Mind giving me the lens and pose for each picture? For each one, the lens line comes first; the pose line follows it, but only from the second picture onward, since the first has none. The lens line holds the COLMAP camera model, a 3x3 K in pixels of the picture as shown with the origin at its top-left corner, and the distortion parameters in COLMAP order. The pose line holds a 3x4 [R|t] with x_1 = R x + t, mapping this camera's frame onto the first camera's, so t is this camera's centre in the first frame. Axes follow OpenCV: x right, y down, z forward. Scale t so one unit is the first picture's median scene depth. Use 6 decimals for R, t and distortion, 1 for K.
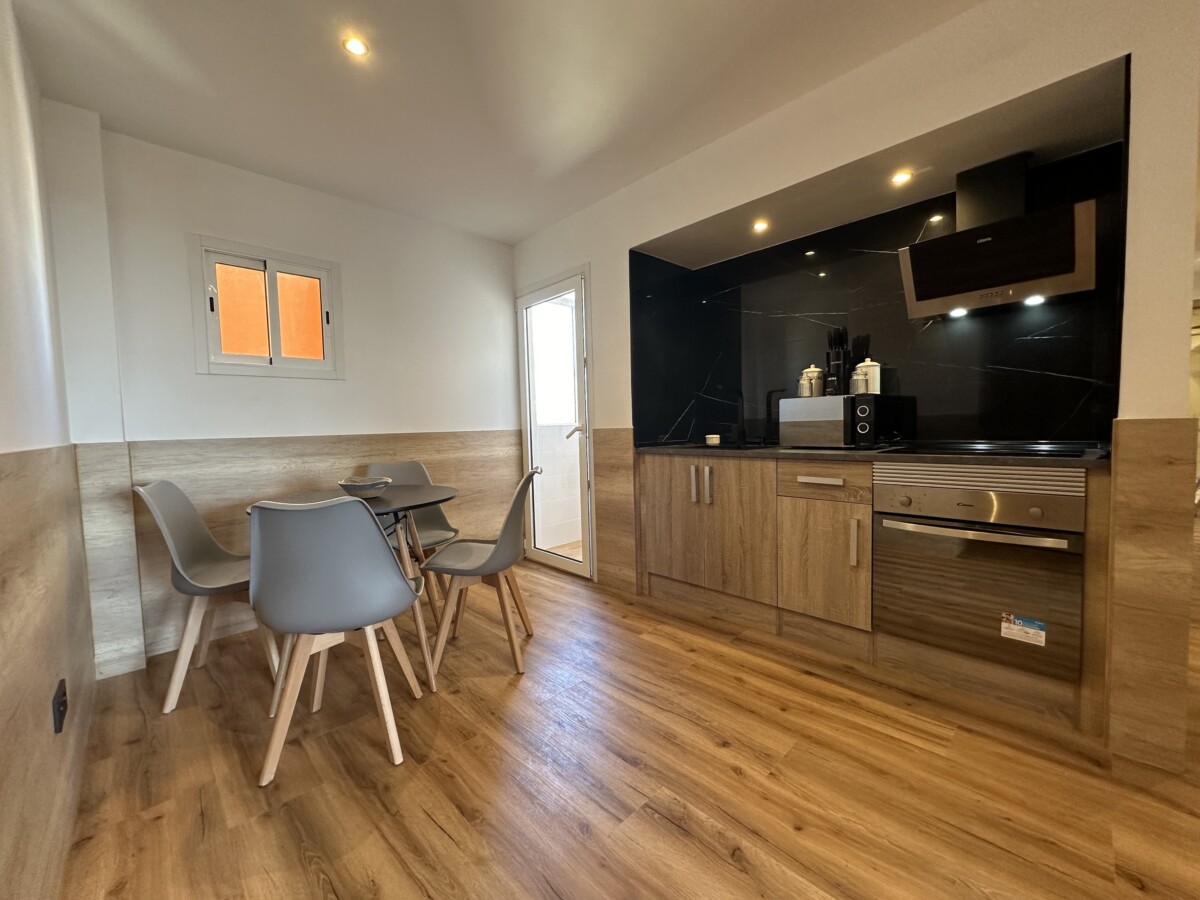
lens RADIAL K [[476.4, 0, 597.9], [0, 476.4, 449.6], [0, 0, 1]] dist [-0.002778, 0.000093]
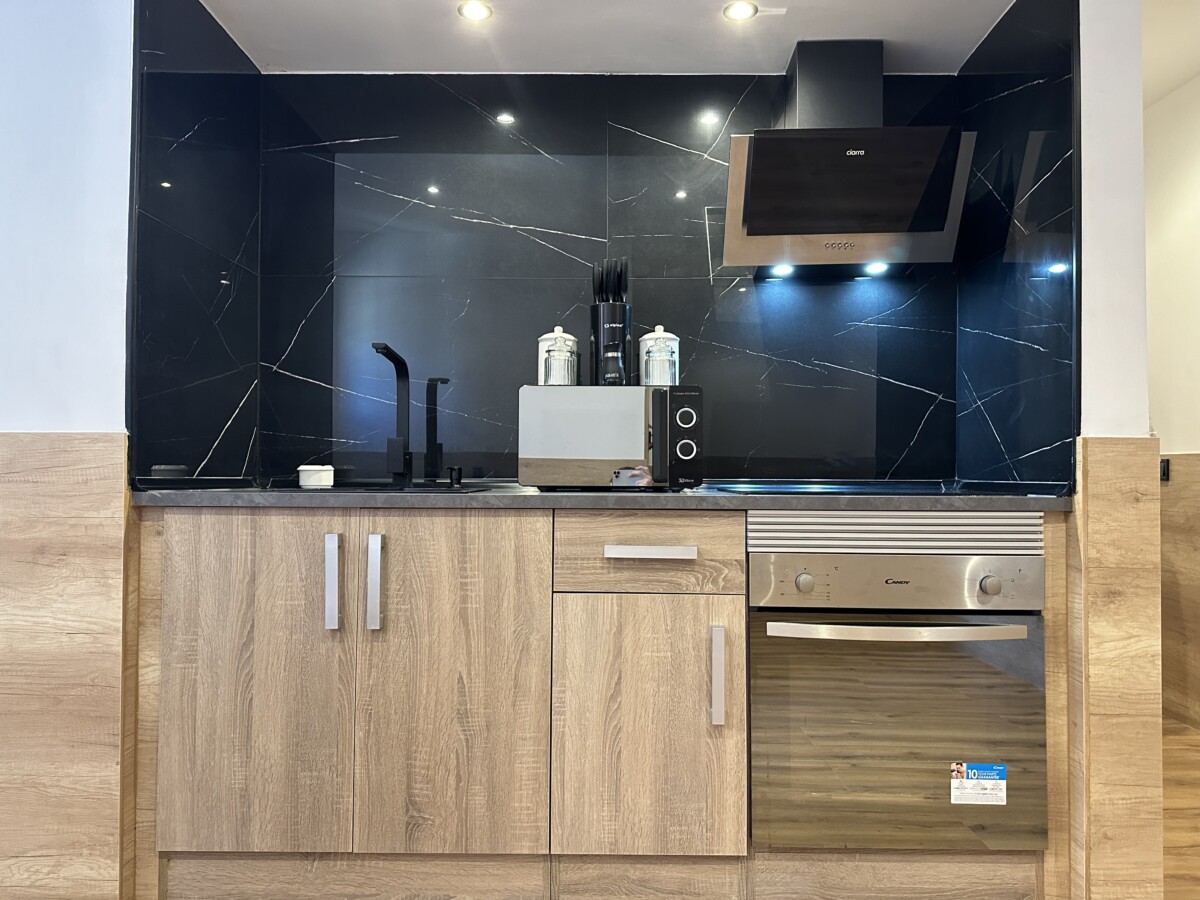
lens RADIAL K [[841.3, 0, 600.0], [0, 841.3, 450.0], [0, 0, 1]] dist [0.087732, -0.119450]
pose [[0.693839, 0.048653, 0.718485, -0.164065], [0.015214, 0.996502, -0.082171, 0.027914], [-0.719969, 0.067945, 0.690672, 0.402535]]
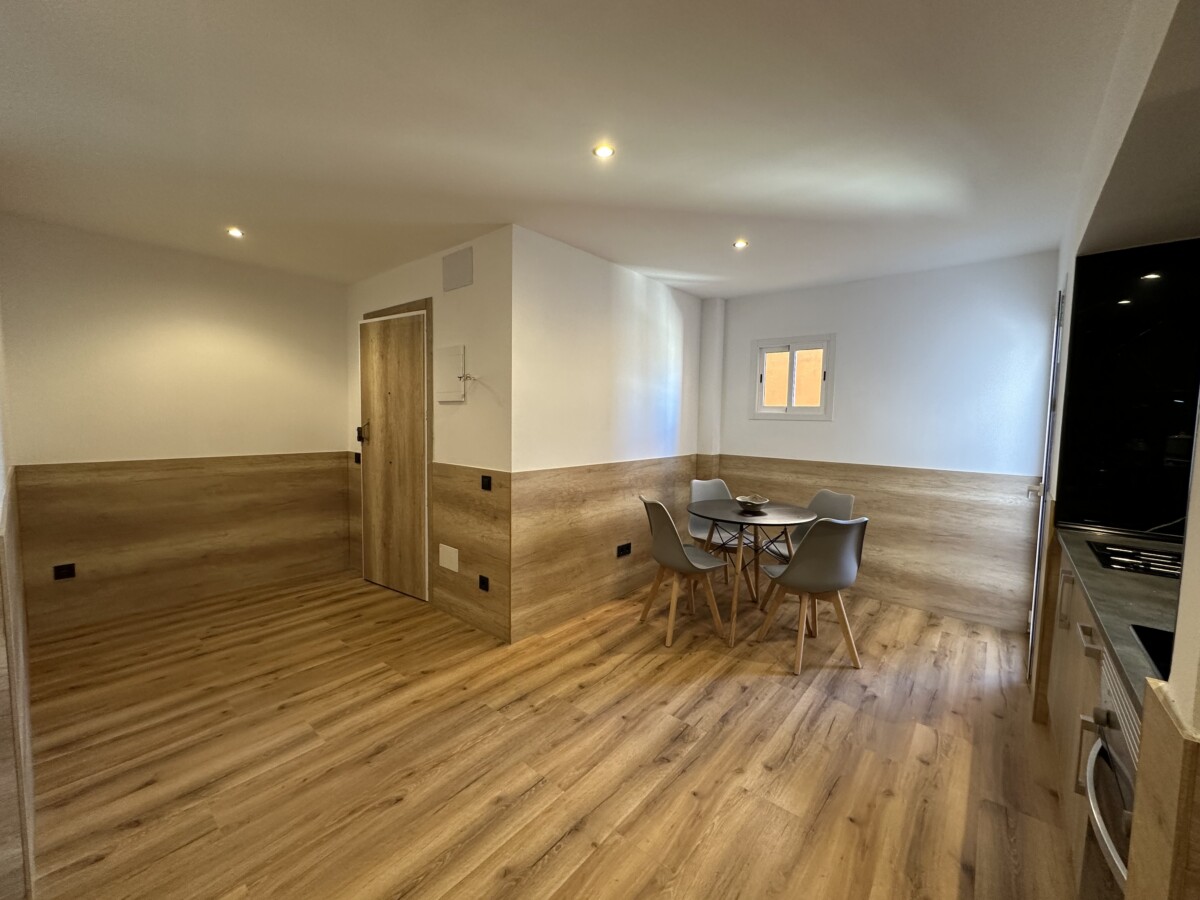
lens RADIAL K [[479.0, 0, 598.8], [0, 479.0, 449.3], [0, 0, 1]] dist [-0.001598, 0.000917]
pose [[0.097819, 0.095846, -0.990578, 0.899548], [-0.073202, 0.993348, 0.088885, -0.169071], [0.992508, 0.063818, 0.104184, 0.268495]]
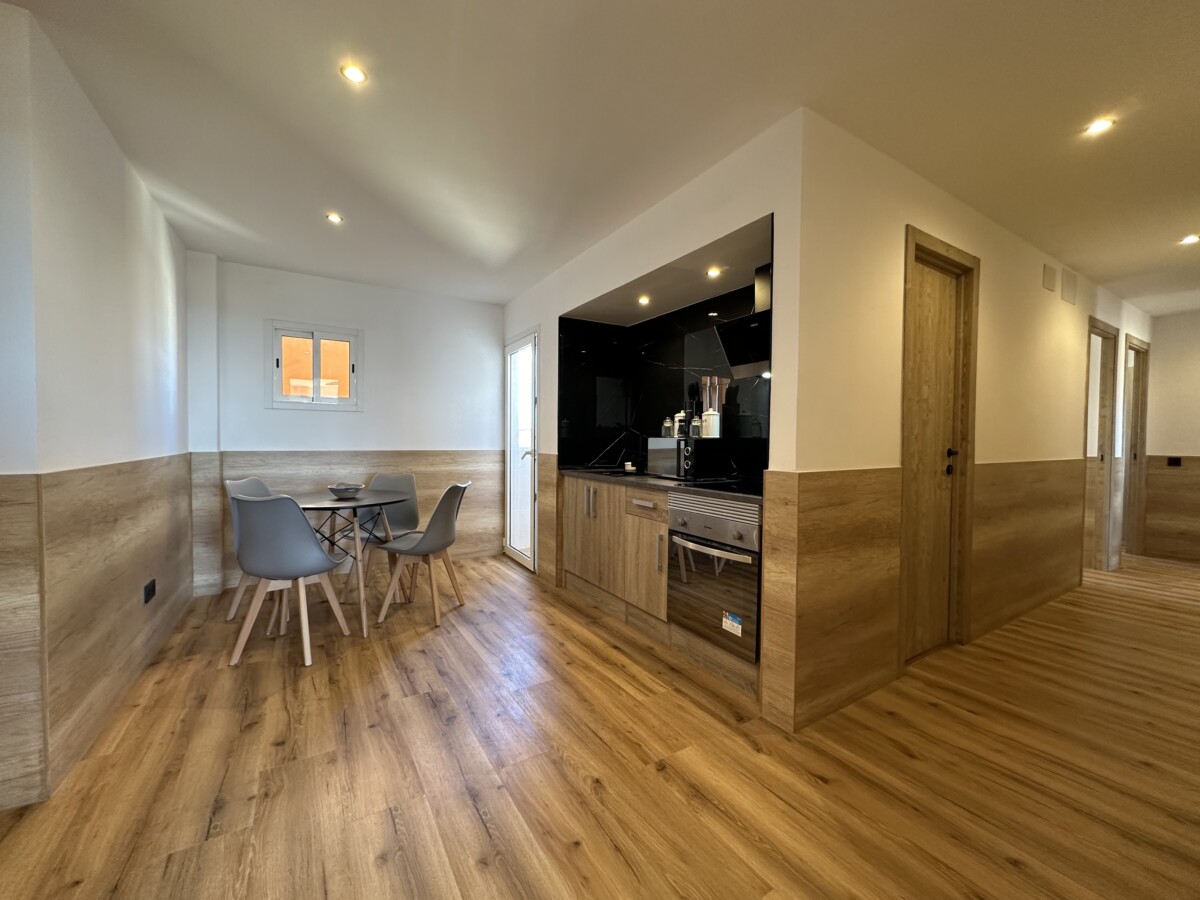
lens RADIAL K [[479.0, 0, 598.8], [0, 479.0, 449.3], [0, 0, 1]] dist [-0.001598, 0.000917]
pose [[0.975772, 0.040605, -0.214990, 0.563623], [-0.046714, 0.998634, -0.023411, -0.042032], [0.213746, 0.032887, 0.976336, -0.286305]]
